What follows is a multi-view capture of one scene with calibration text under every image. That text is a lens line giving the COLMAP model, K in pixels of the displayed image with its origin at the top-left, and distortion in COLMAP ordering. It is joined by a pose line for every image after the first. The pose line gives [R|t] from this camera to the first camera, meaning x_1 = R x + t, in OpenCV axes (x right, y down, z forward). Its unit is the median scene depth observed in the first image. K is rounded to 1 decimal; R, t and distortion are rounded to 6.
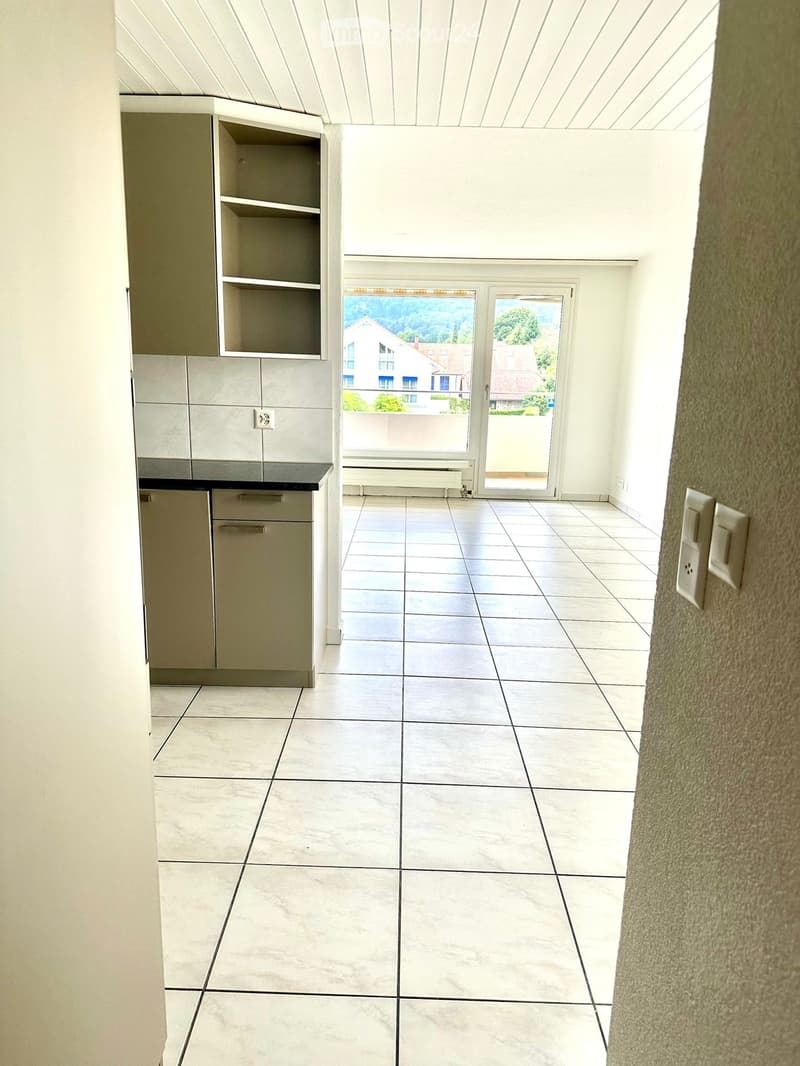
lens RADIAL K [[783.1, 0, 400.0], [0, 783.1, 533.0], [0, 0, 1]] dist [0.058658, -0.002053]
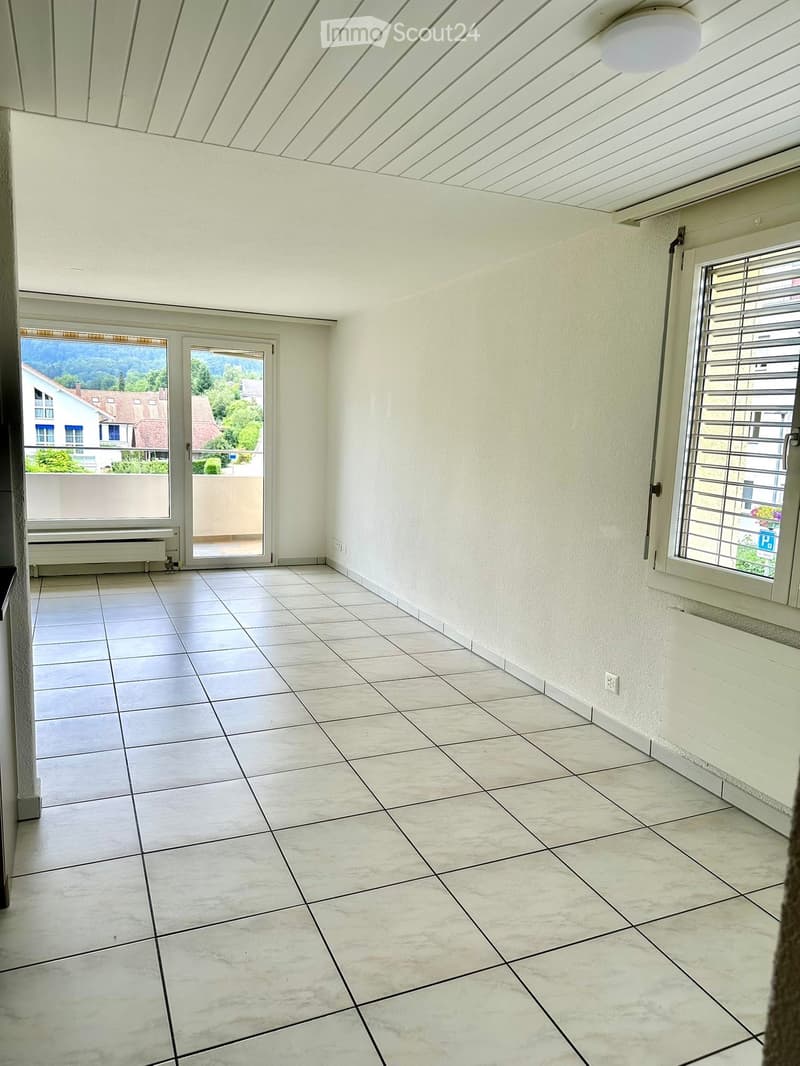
lens RADIAL K [[742.7, 0, 400.0], [0, 742.7, 533.0], [0, 0, 1]] dist [0.138024, -0.178070]
pose [[0.910564, -0.052558, 0.410014, -0.025416], [0.073843, 0.996611, -0.036240, -0.035514], [-0.406720, 0.063275, 0.911359, 0.115127]]
